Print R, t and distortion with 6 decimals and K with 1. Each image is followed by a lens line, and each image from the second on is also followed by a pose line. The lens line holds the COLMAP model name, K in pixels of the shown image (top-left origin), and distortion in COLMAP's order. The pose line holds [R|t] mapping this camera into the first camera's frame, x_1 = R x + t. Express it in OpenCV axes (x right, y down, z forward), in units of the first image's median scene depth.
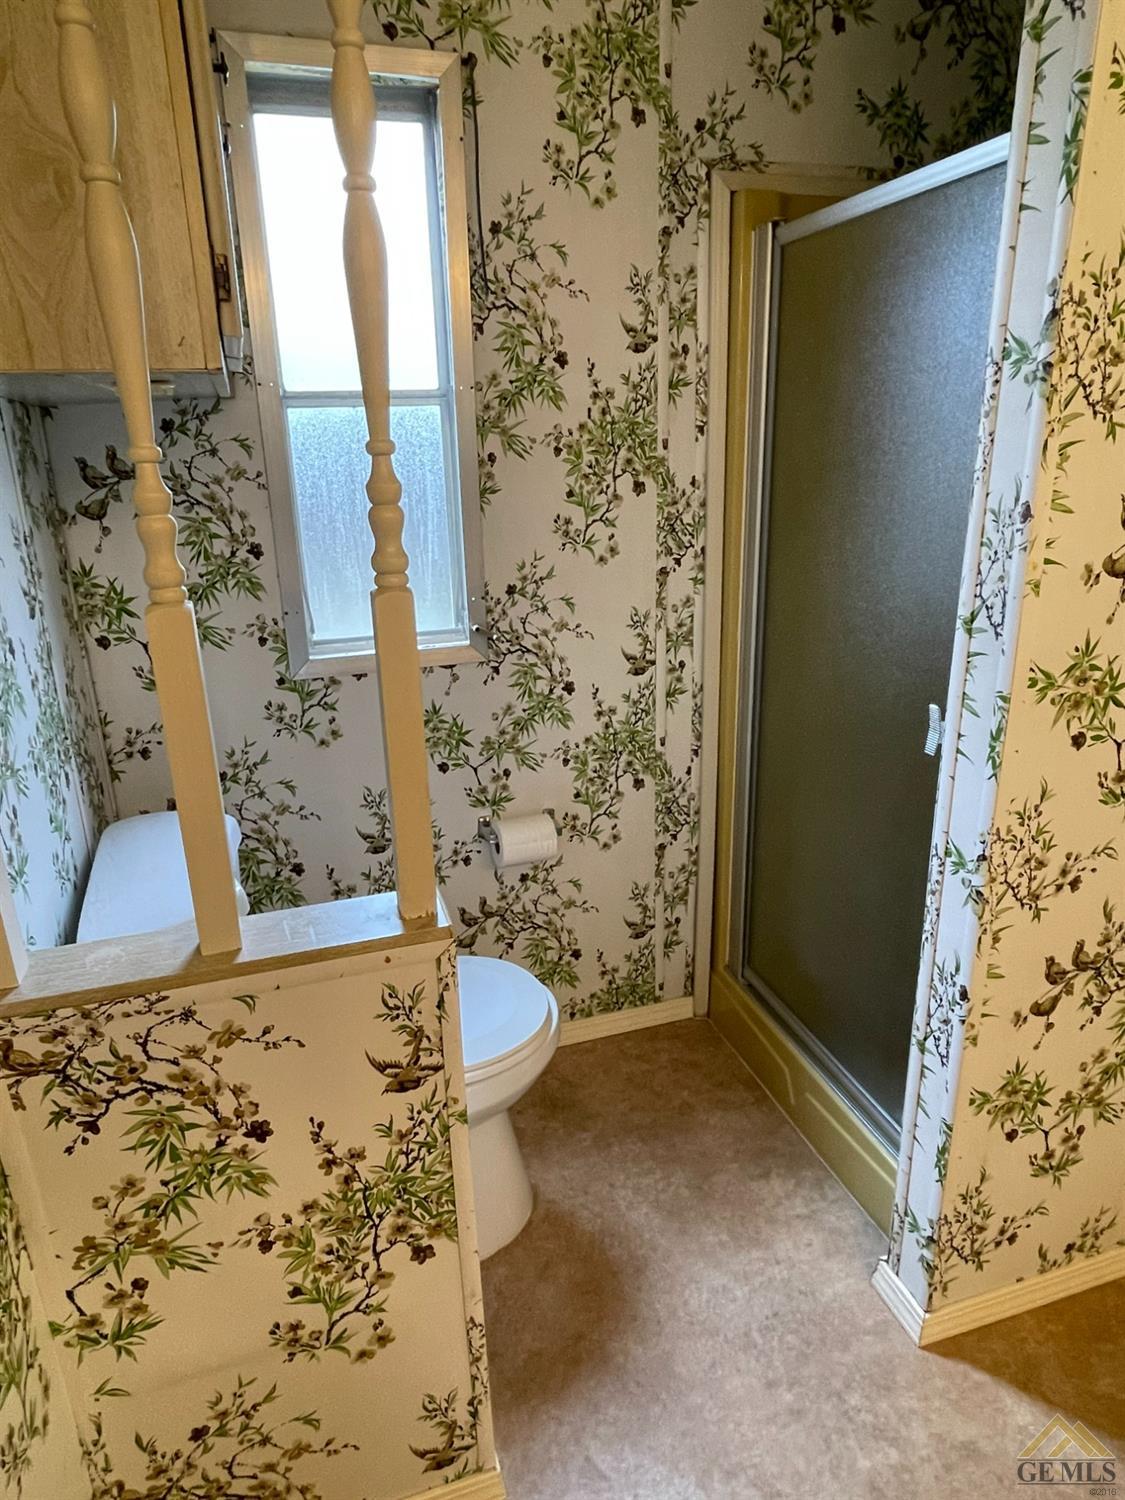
lens RADIAL K [[926.8, 0, 569.7], [0, 926.8, 743.0], [0, 0, 1]] dist [0.001615, -0.006981]
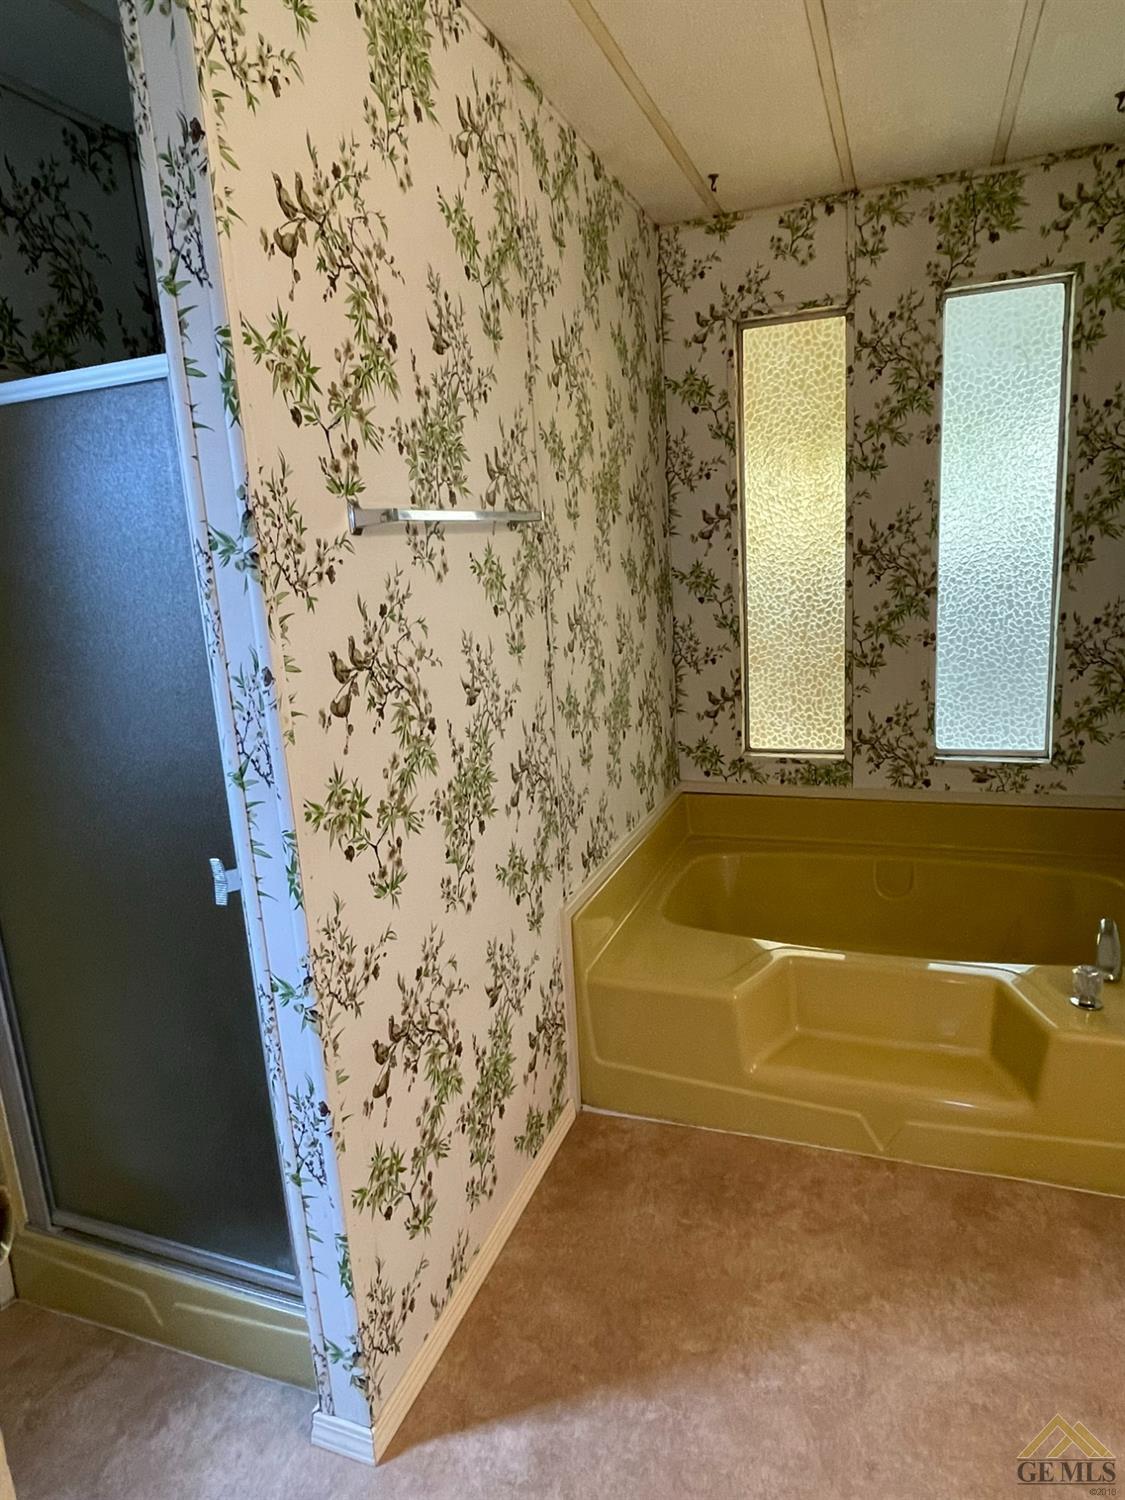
lens RADIAL K [[926.8, 0, 550.6], [0, 926.8, 737.8], [0, 0, 1]] dist [0.001615, -0.006981]
pose [[0.631356, -0.181333, 0.753994, -0.148008], [0.295009, 0.955339, -0.017269, -0.046281], [-0.717188, 0.233338, 0.656654, 0.008492]]
